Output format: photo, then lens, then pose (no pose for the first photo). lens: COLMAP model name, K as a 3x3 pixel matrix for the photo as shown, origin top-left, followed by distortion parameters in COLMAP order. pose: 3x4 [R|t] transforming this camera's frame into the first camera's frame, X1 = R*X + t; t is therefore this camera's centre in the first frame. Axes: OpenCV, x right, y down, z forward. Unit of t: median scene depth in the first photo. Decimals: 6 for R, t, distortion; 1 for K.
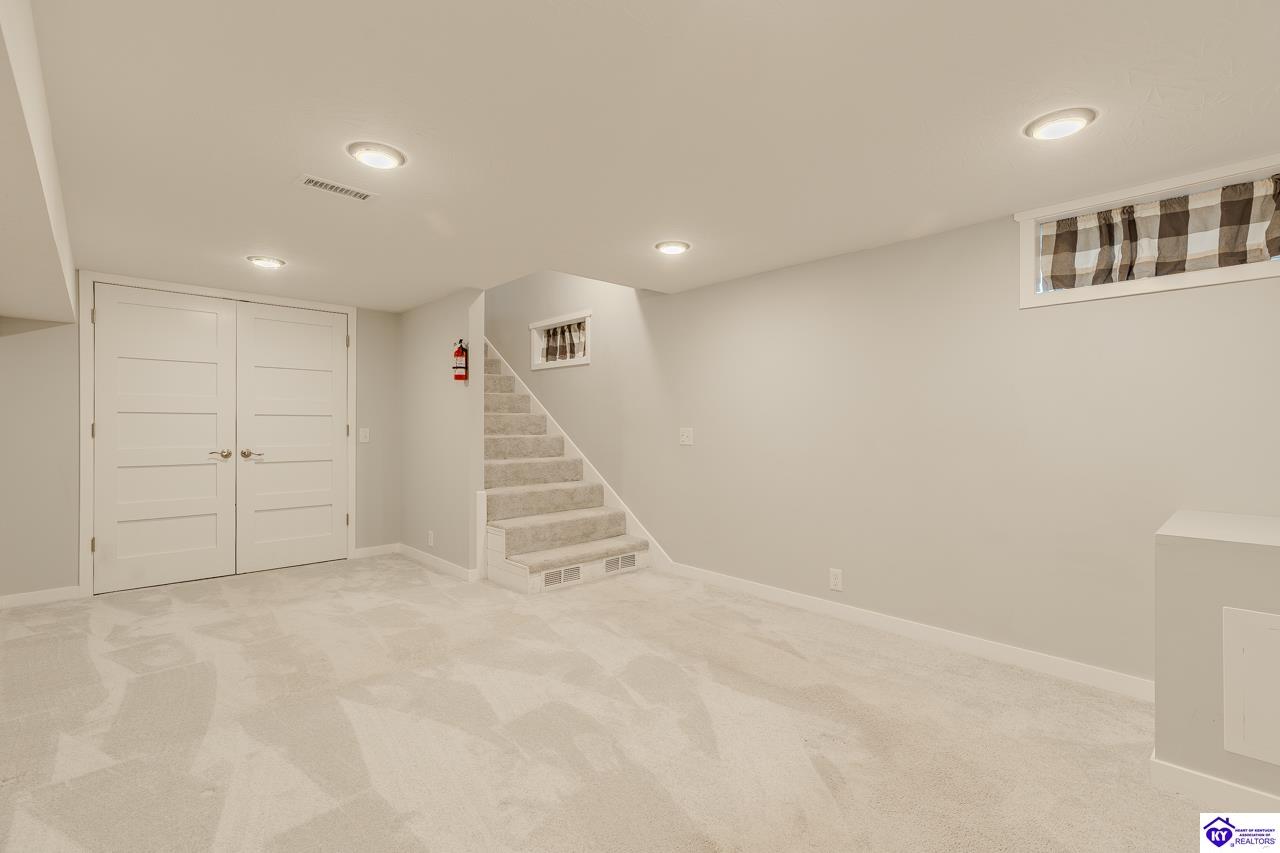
lens RADIAL K [[577.9, 0, 659.5], [0, 577.9, 424.1], [0, 0, 1]] dist [0.007926, -0.001718]
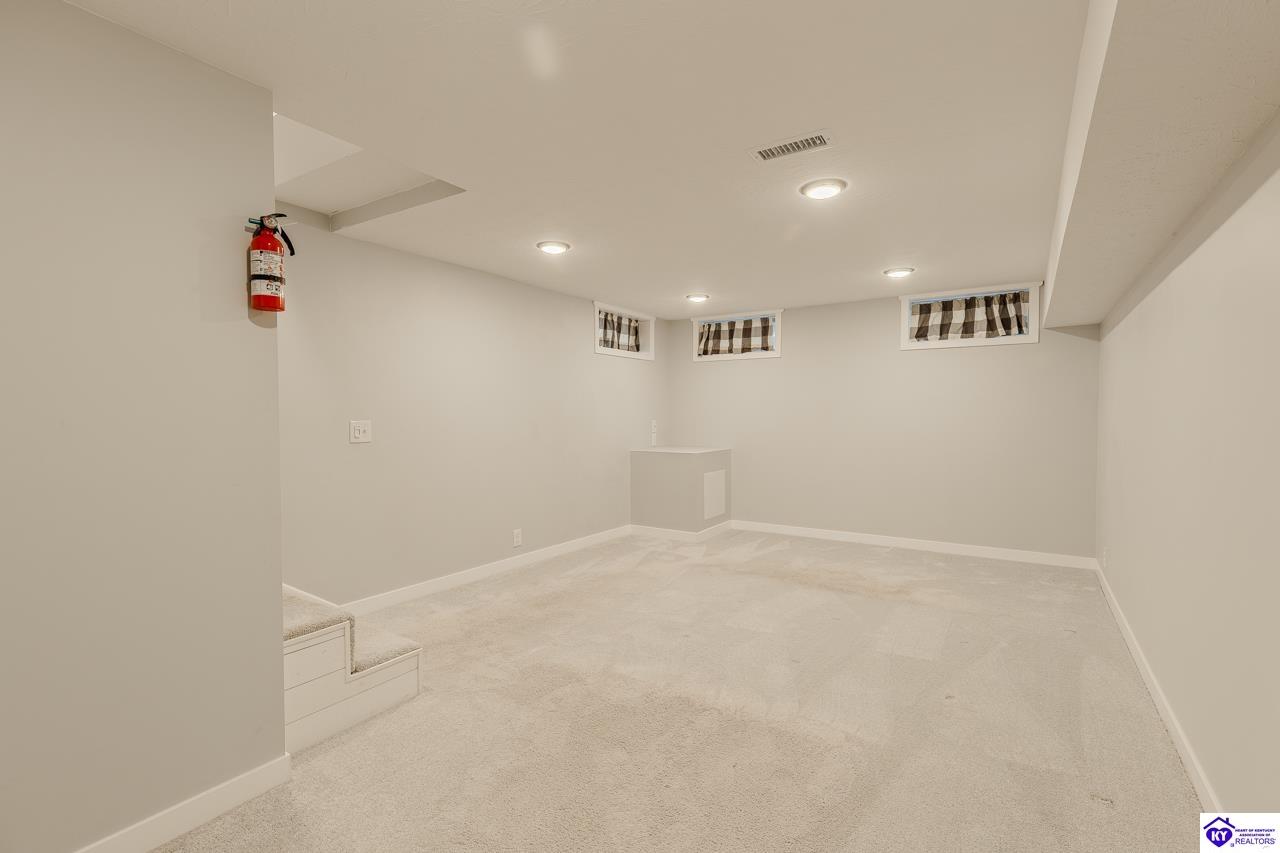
lens RADIAL K [[577.9, 0, 636.1], [0, 577.9, 426.9], [0, 0, 1]] dist [0.007926, -0.001718]
pose [[-0.212970, -0.019213, 0.976870, -0.963731], [-0.000605, 0.999809, 0.019532, 0.000911], [-0.977059, 0.003569, -0.212941, 0.995260]]
